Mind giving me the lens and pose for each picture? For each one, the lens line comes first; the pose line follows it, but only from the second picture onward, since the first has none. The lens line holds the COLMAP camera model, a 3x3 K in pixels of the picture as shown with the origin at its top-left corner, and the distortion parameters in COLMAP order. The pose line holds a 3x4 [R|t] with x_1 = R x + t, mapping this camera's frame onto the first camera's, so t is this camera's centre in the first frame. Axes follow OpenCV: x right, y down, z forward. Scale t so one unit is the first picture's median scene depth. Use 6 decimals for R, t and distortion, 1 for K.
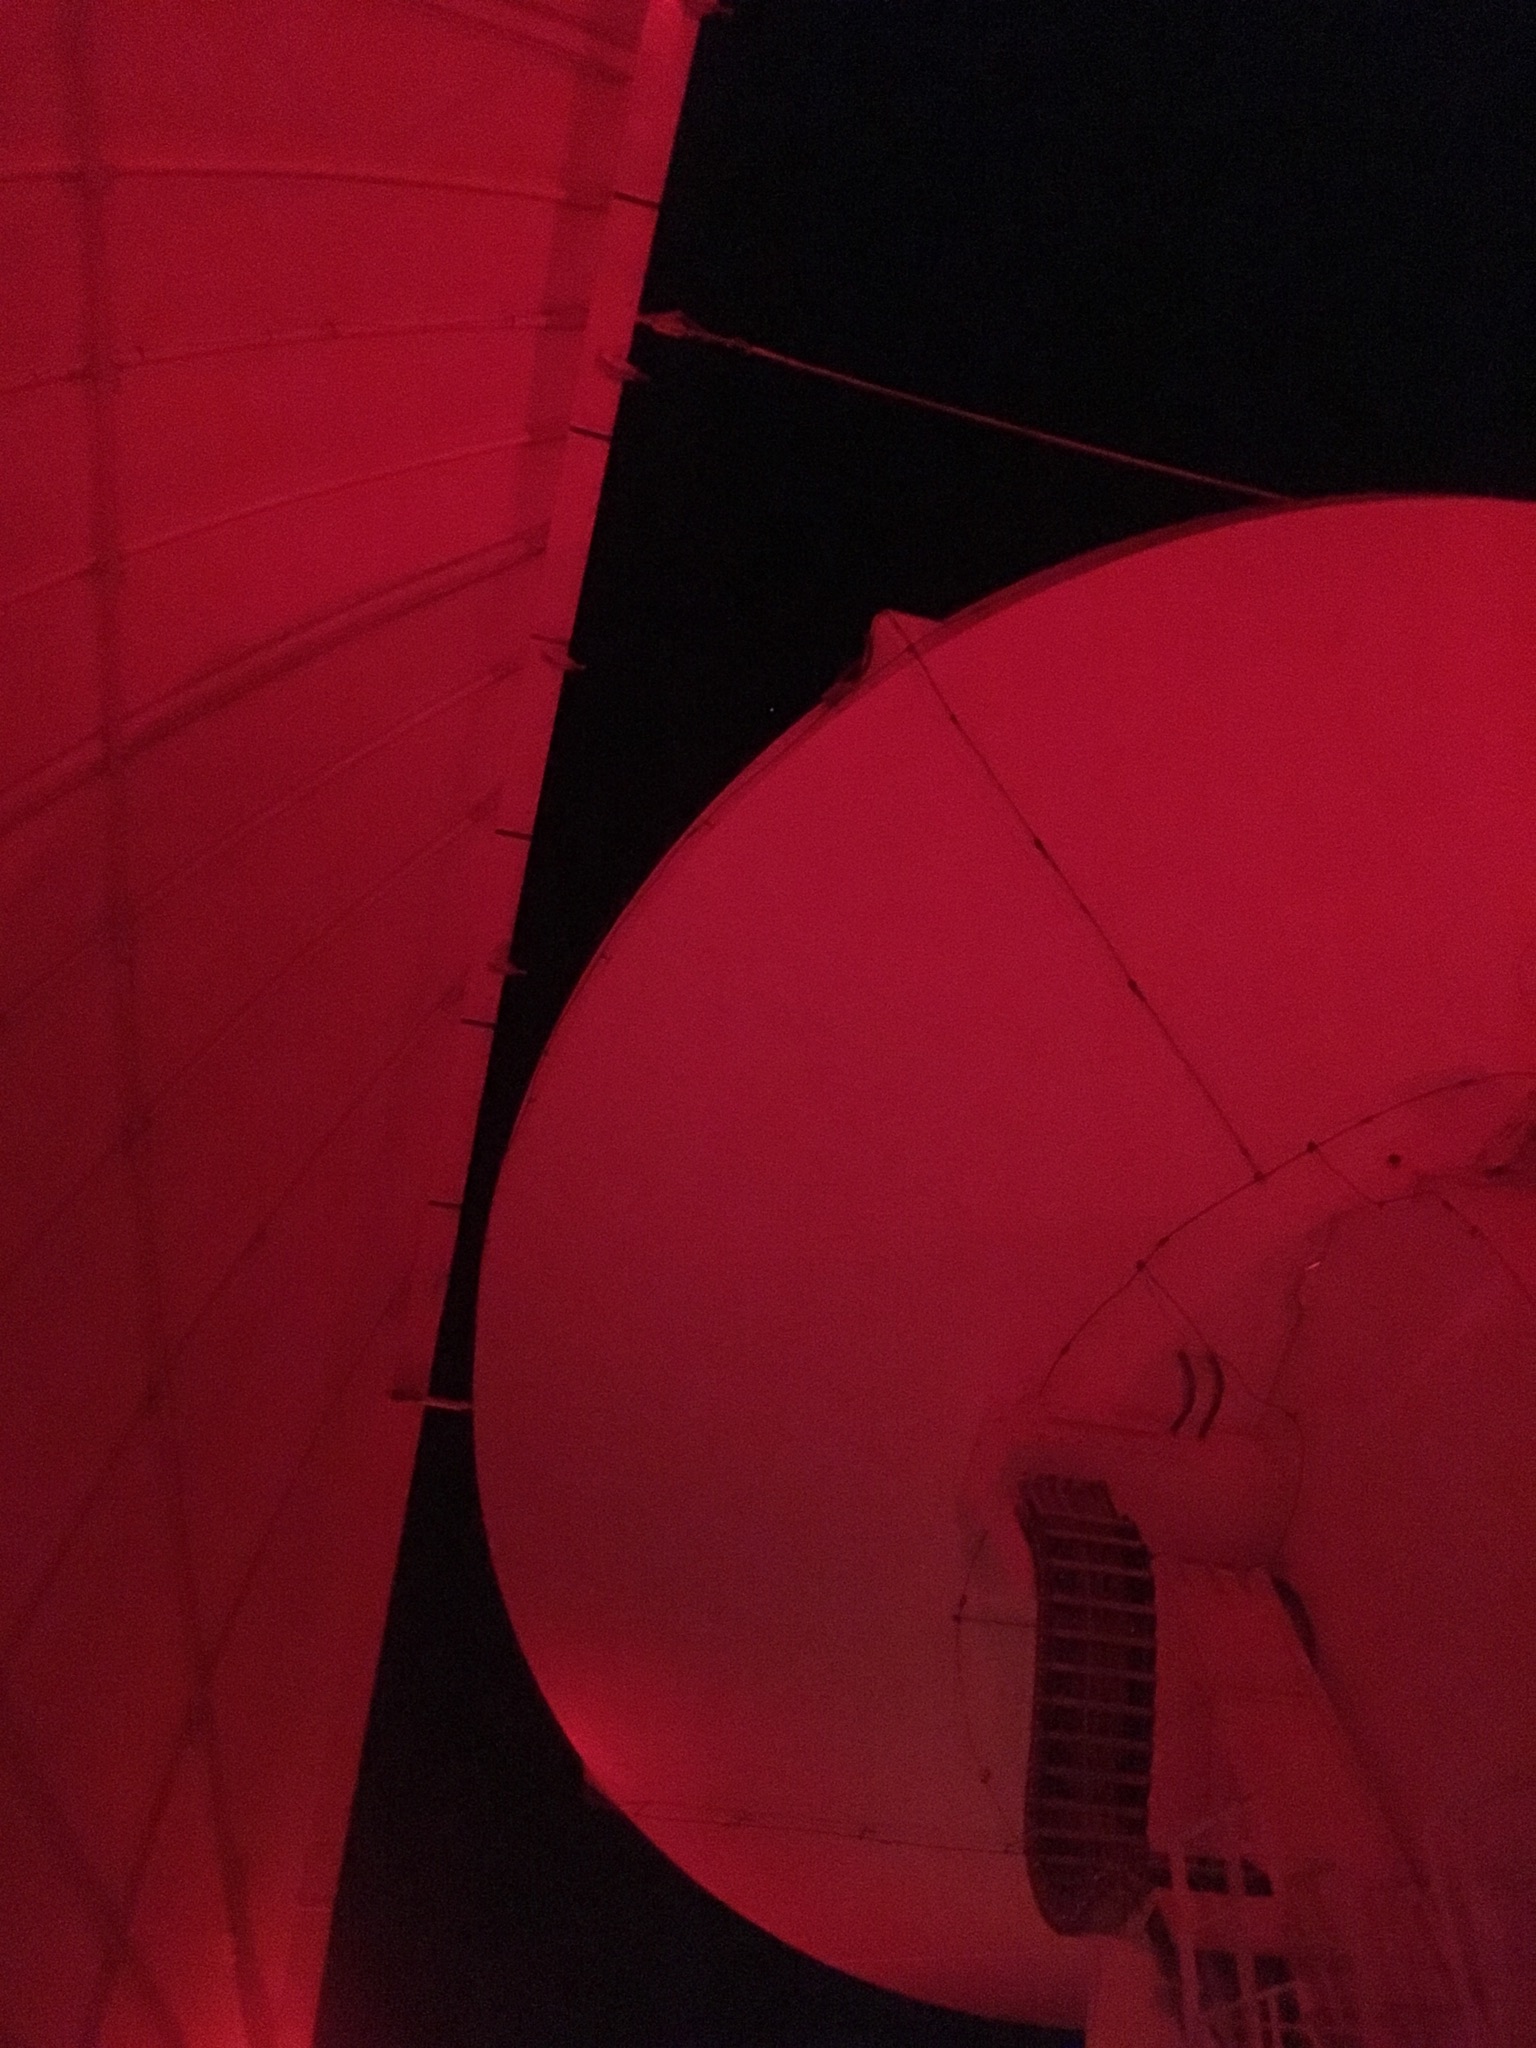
lens RADIAL K [[1699.6, 0, 769.7], [0, 1699.6, 1018.9], [0, 0, 1]] dist [0.070380, -0.116129]
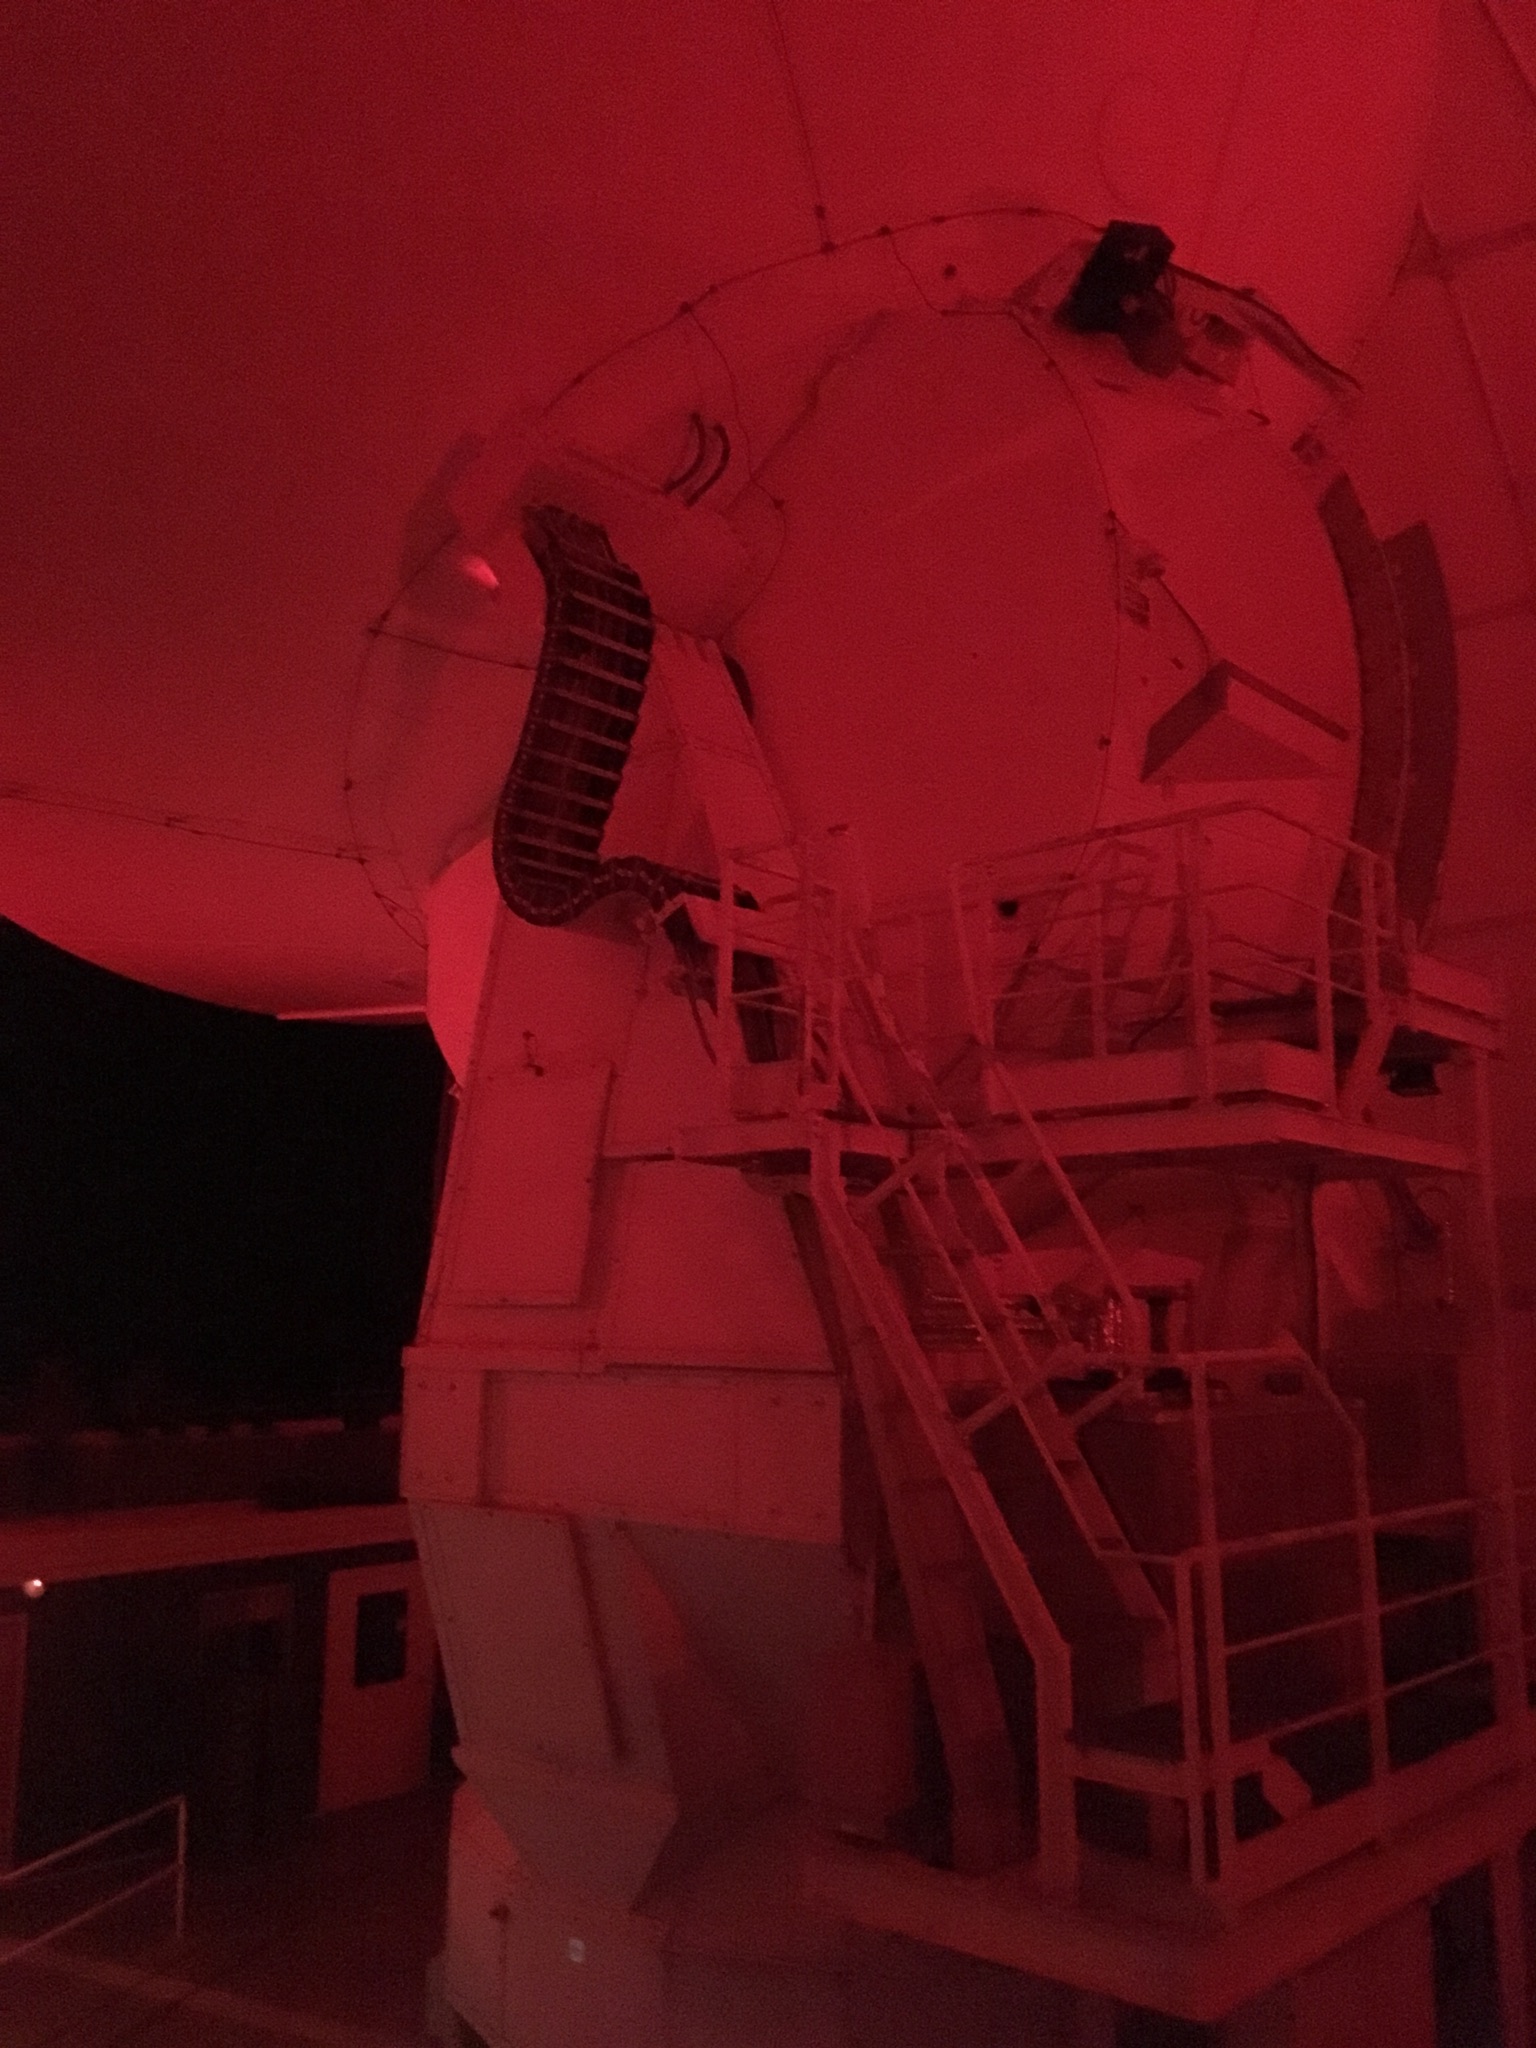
lens RADIAL K [[1748.4, 0, 768.0], [0, 1748.4, 1024.0], [0, 0, 1]] dist [-0.000133, 0.002712]
pose [[0.844065, 0.067357, 0.531993, -0.238391], [-0.321184, 0.857942, 0.400968, 0.089035], [-0.429412, -0.509311, 0.745793, 0.084220]]
